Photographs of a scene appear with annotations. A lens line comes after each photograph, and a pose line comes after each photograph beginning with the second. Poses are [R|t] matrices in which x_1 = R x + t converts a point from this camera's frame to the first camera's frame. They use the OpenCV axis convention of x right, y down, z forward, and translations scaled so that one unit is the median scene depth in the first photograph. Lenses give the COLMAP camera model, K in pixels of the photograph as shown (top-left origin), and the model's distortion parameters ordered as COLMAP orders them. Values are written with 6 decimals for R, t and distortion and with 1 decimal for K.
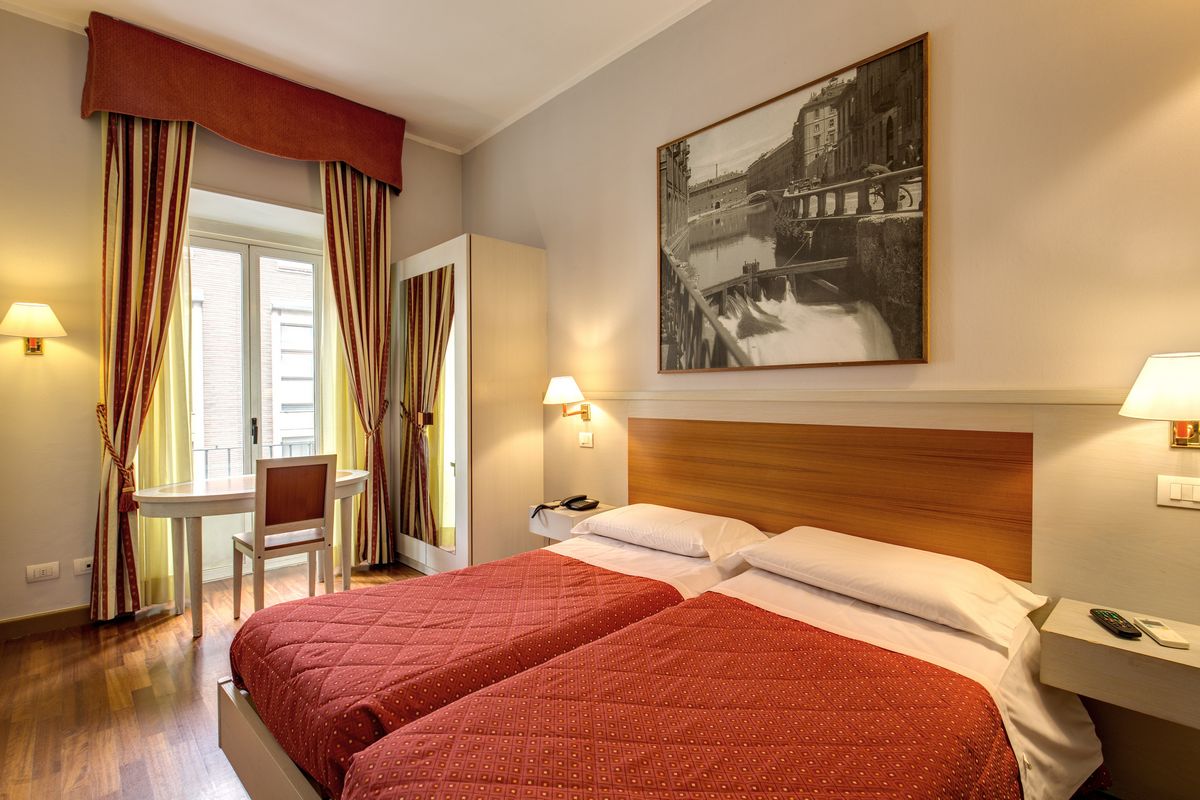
lens RADIAL K [[569.4, 0, 600.0], [0, 569.4, 400.0], [0, 0, 1]] dist [0.003058, 0.000115]
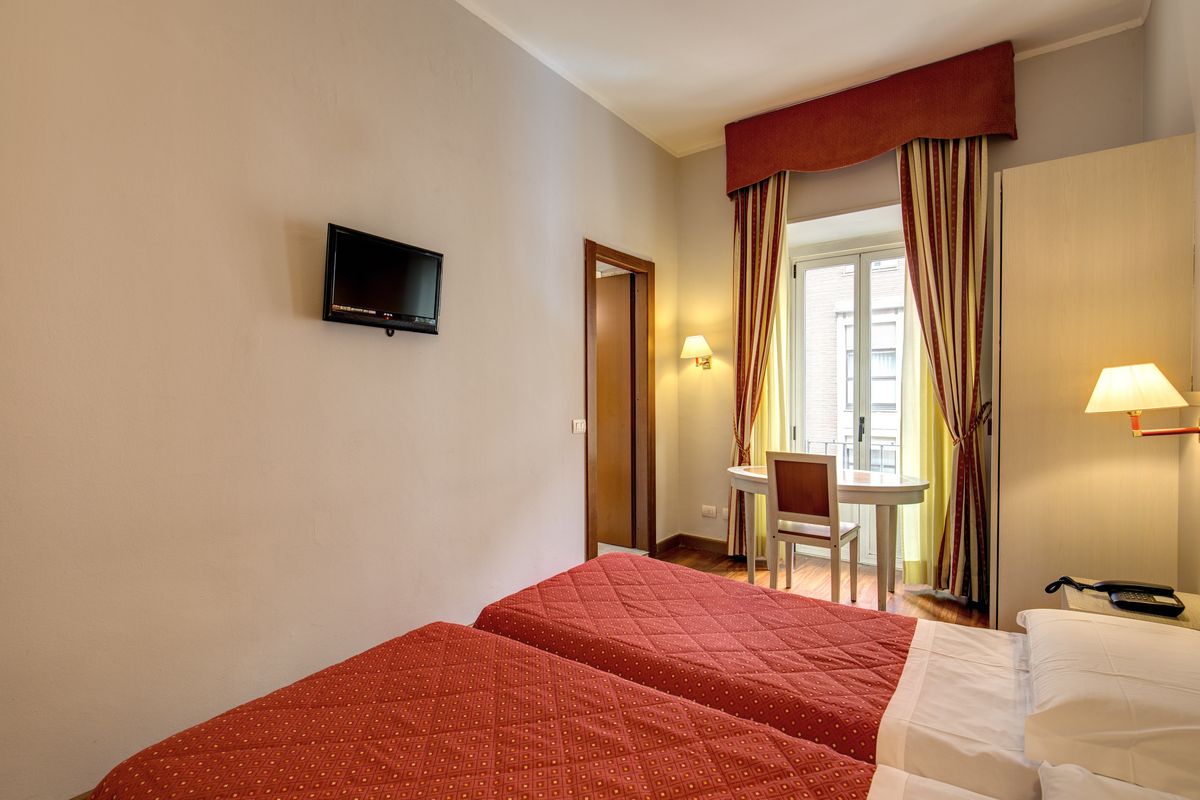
lens RADIAL K [[578.2, 0, 600.7], [0, 578.2, 395.0], [0, 0, 1]] dist [-0.002222, -0.000511]
pose [[0.158432, 0.003438, -0.987364, 0.485142], [-0.010022, 0.999948, 0.001874, -0.007752], [0.987319, 0.009599, 0.158458, 0.462864]]
